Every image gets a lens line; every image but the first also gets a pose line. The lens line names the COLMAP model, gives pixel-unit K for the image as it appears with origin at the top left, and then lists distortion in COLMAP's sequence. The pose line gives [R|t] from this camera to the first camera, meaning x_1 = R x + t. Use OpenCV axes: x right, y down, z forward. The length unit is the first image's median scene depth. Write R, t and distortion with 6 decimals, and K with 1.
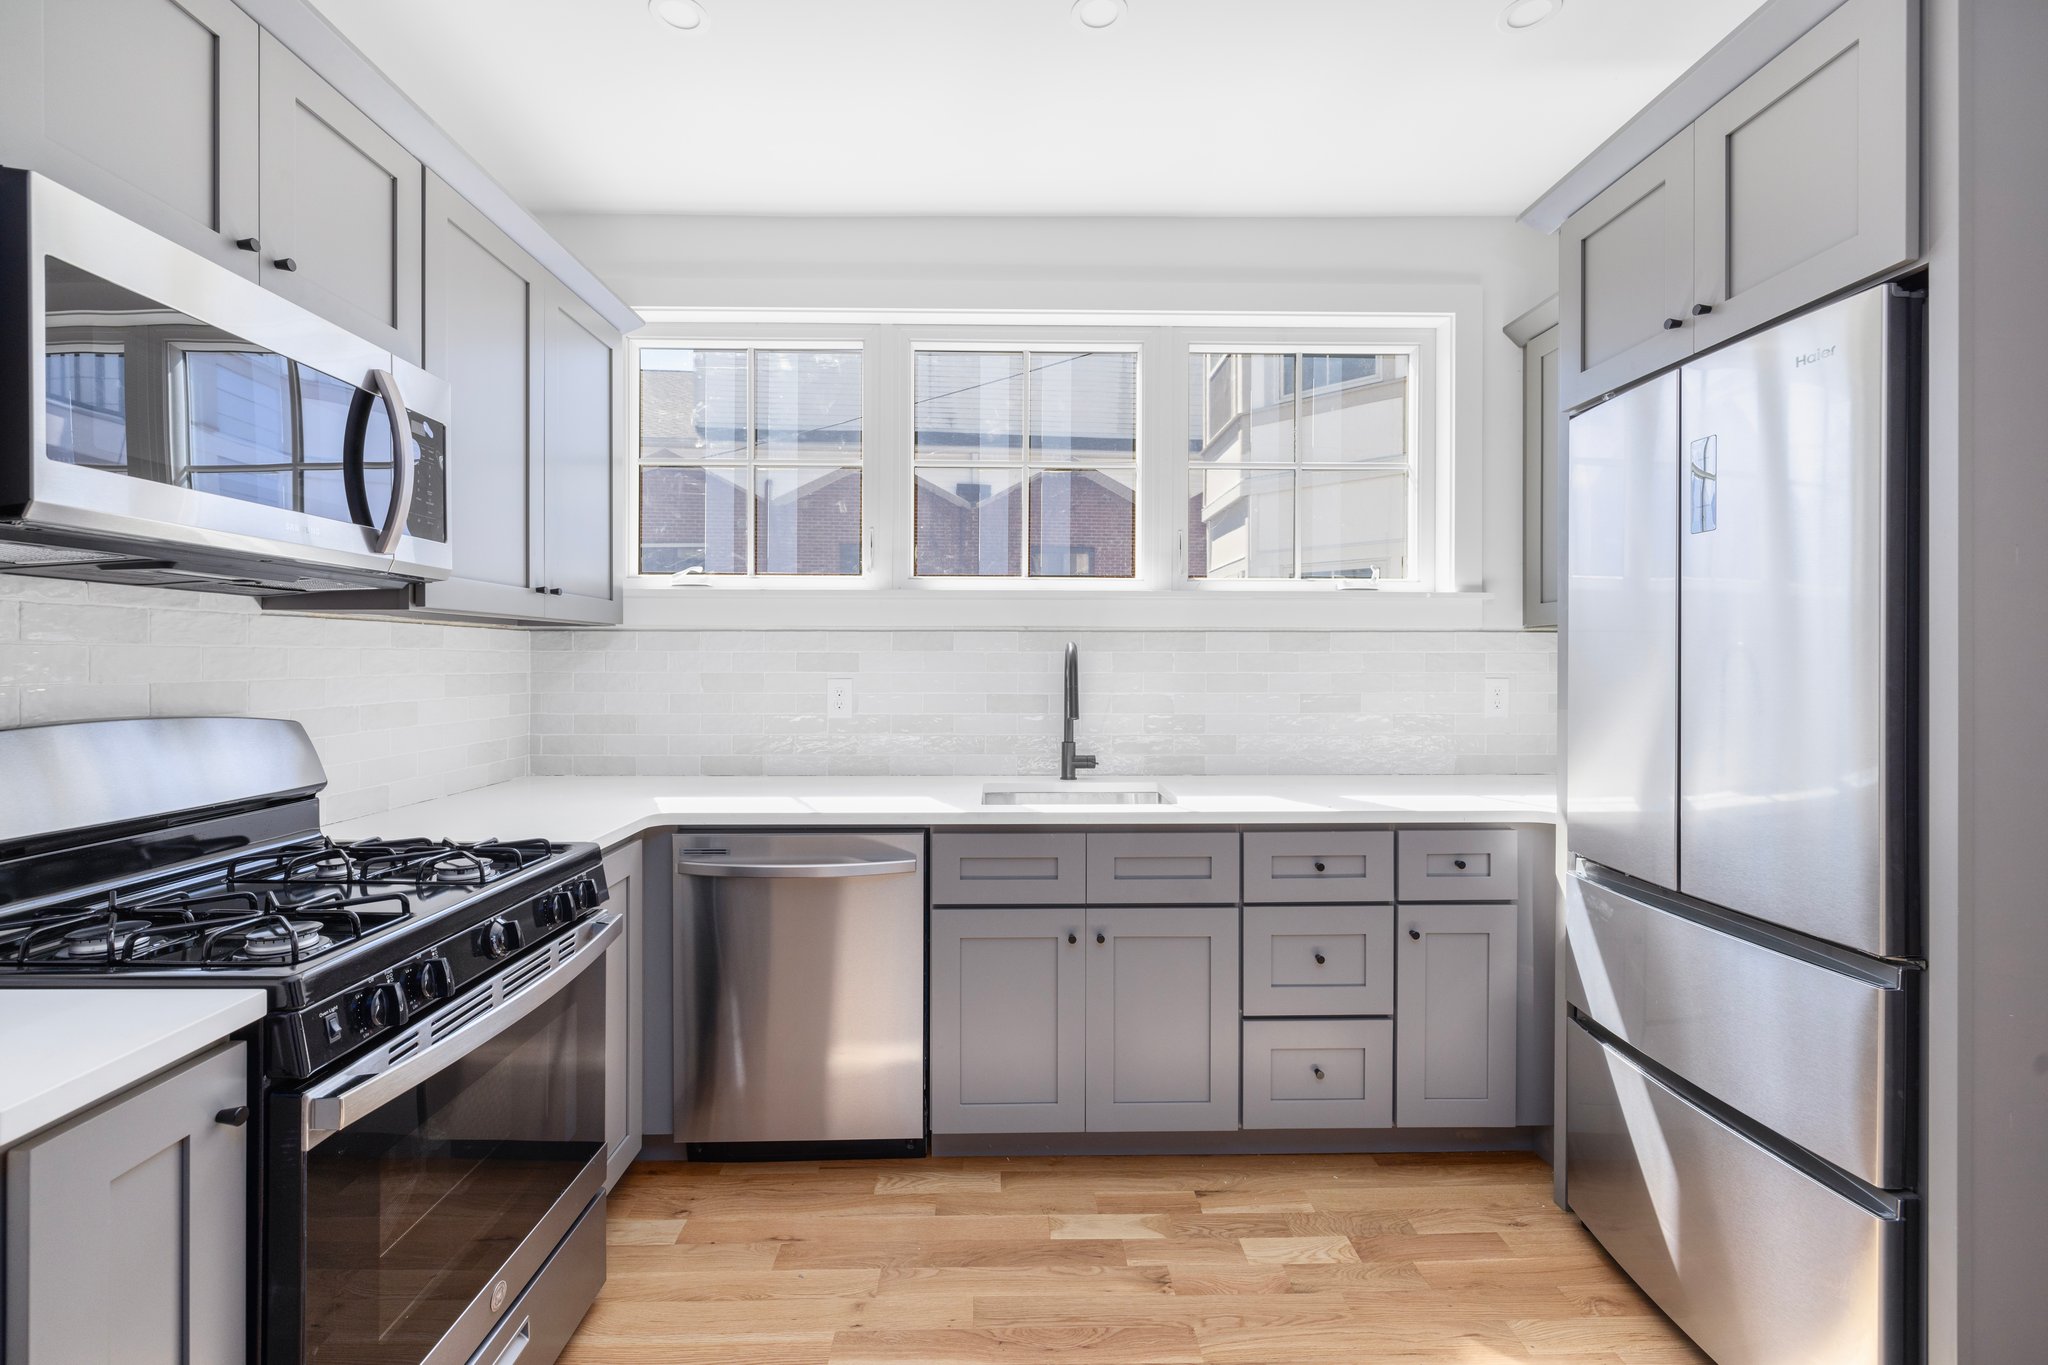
lens RADIAL K [[866.8, 0, 1015.6], [0, 866.8, 662.1], [0, 0, 1]] dist [-0.001251, 0.000022]
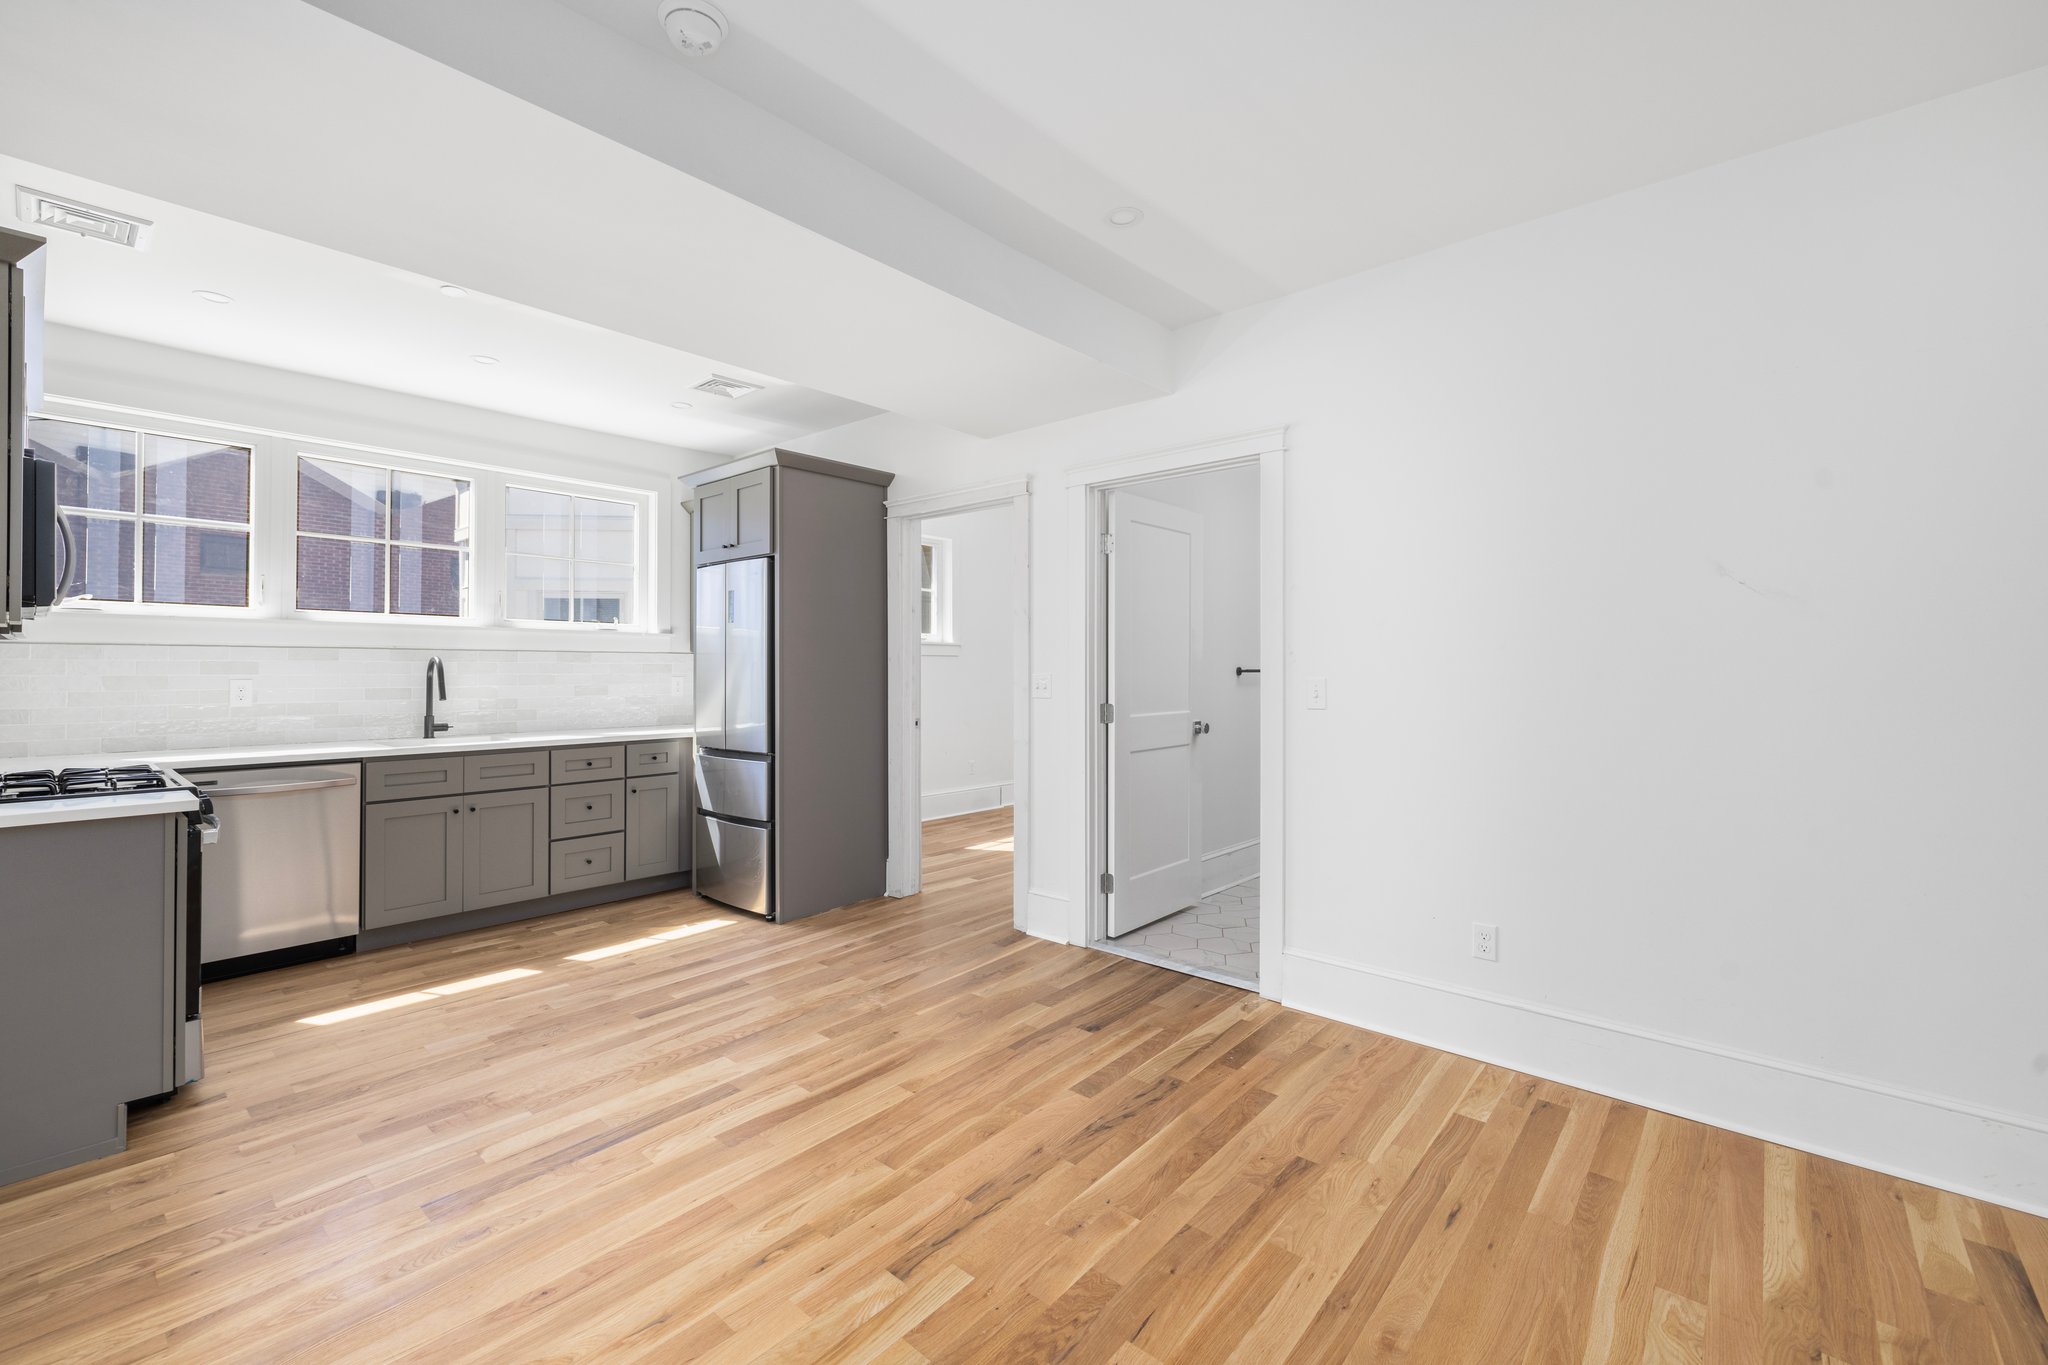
lens RADIAL K [[866.8, 0, 1015.6], [0, 866.8, 662.1], [0, 0, 1]] dist [-0.001251, 0.000022]
pose [[0.677081, 0.006429, 0.735881, -0.504921], [0.001458, 0.999948, -0.010078, 0.008610], [-0.735907, 0.007897, 0.677036, -1.205423]]
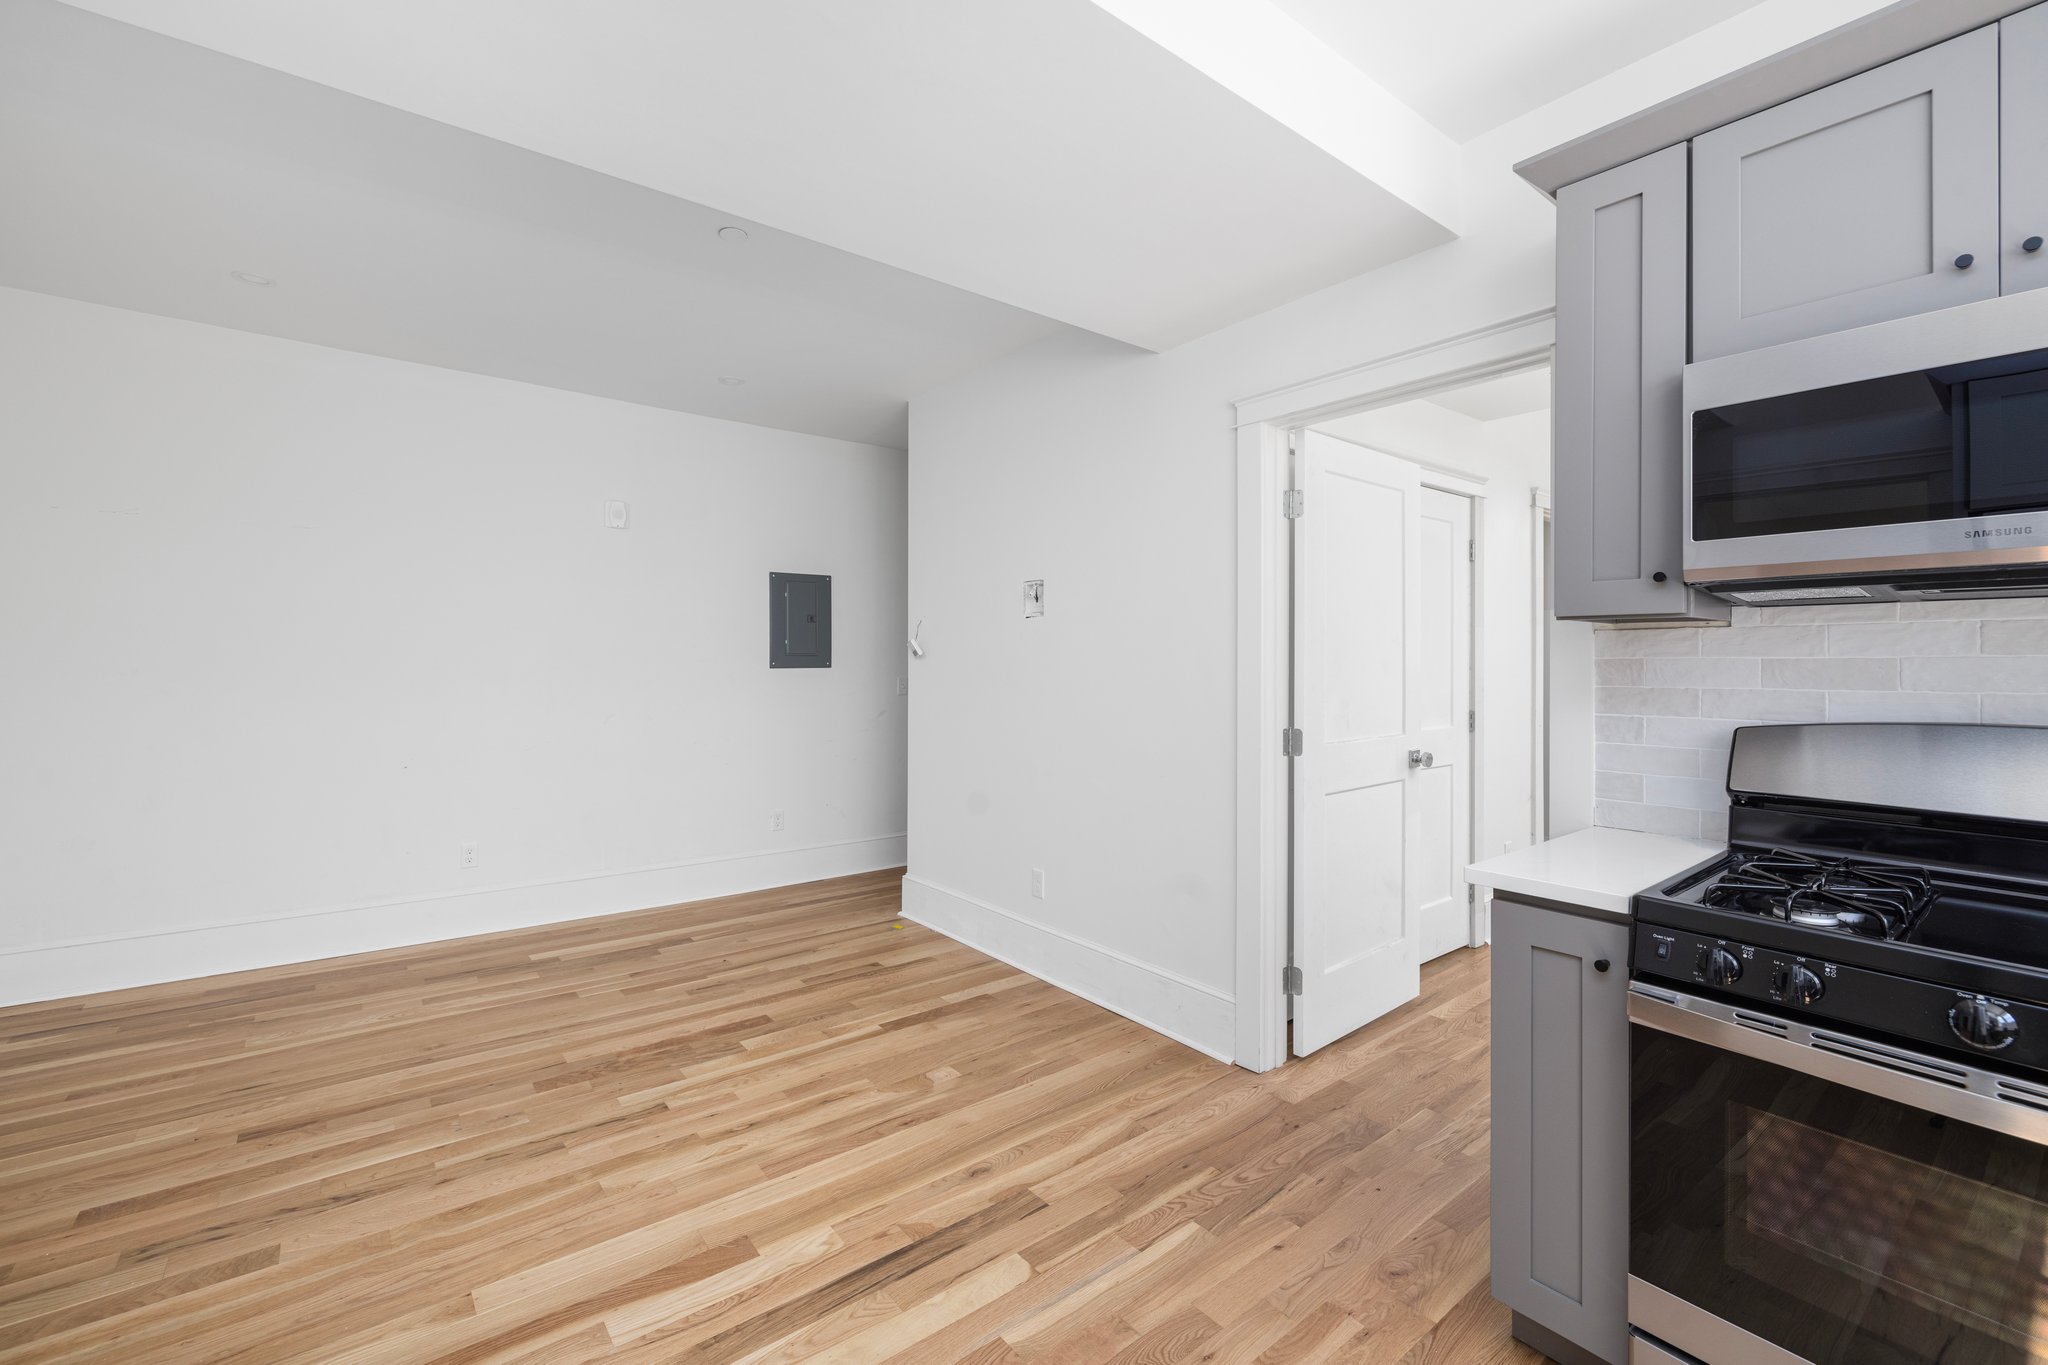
lens RADIAL K [[866.8, 0, 1015.6], [0, 866.8, 662.1], [0, 0, 1]] dist [-0.001251, 0.000022]
pose [[-0.801352, 0.000259, -0.598193, 0.378938], [-0.004747, 0.999966, 0.006793, -0.011318], [0.598174, 0.008284, -0.801324, 0.707842]]
